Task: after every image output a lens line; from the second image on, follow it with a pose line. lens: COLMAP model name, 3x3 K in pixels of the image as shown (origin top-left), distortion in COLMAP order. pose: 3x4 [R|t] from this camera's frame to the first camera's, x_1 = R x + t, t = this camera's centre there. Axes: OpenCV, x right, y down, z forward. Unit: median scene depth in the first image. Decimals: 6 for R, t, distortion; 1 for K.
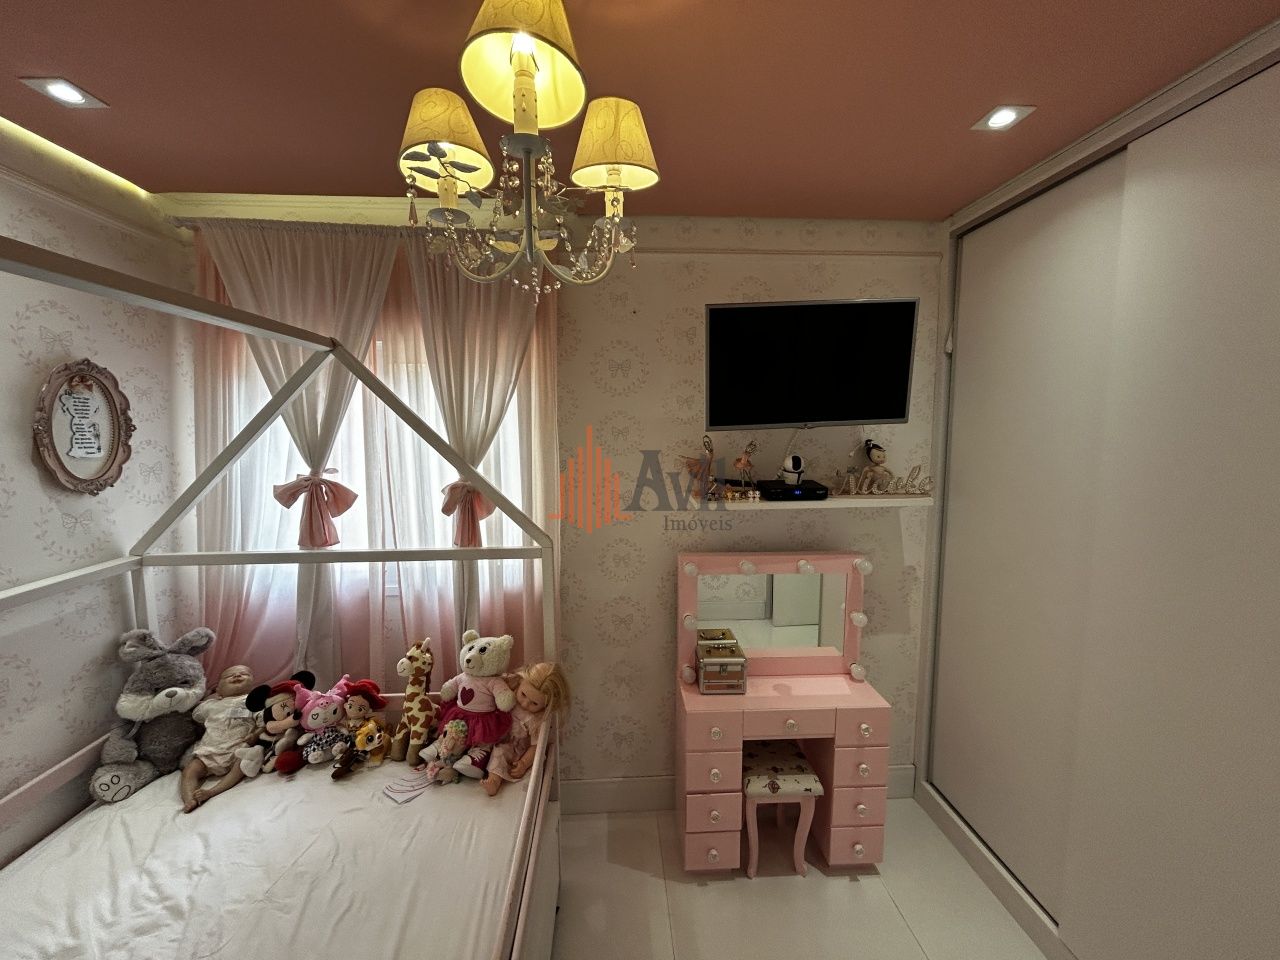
lens RADIAL K [[516.0, 0, 637.2], [0, 516.0, 479.7], [0, 0, 1]] dist [-0.004520, 0.000834]
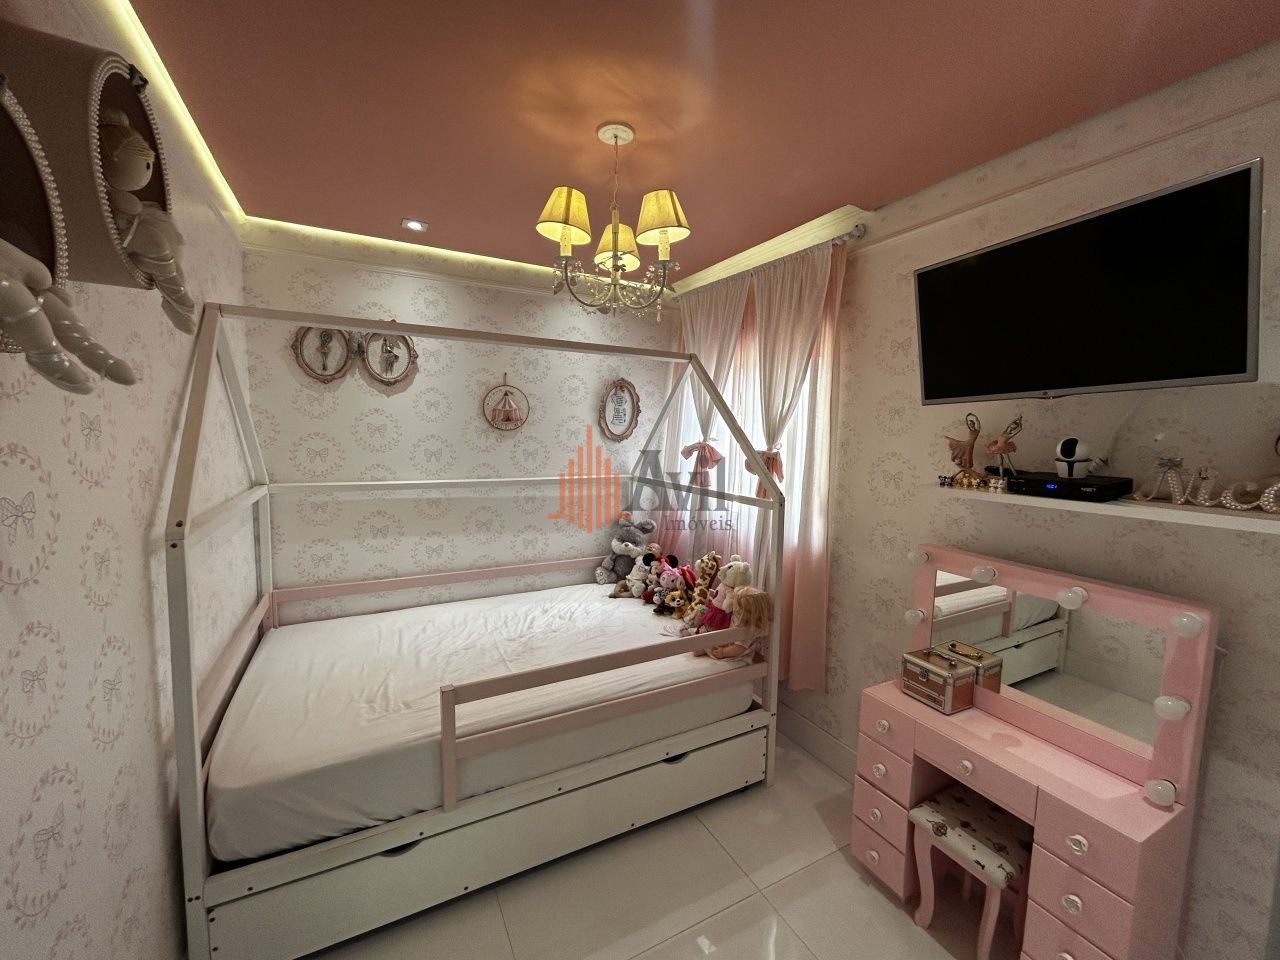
lens RADIAL K [[516.0, 0, 633.6], [0, 516.0, 477.5], [0, 0, 1]] dist [-0.004520, 0.000834]
pose [[0.409218, 0.097133, -0.907252, 0.766648], [-0.118908, 0.991515, 0.052521, 0.046526], [0.904656, 0.086387, 0.417296, 0.155393]]
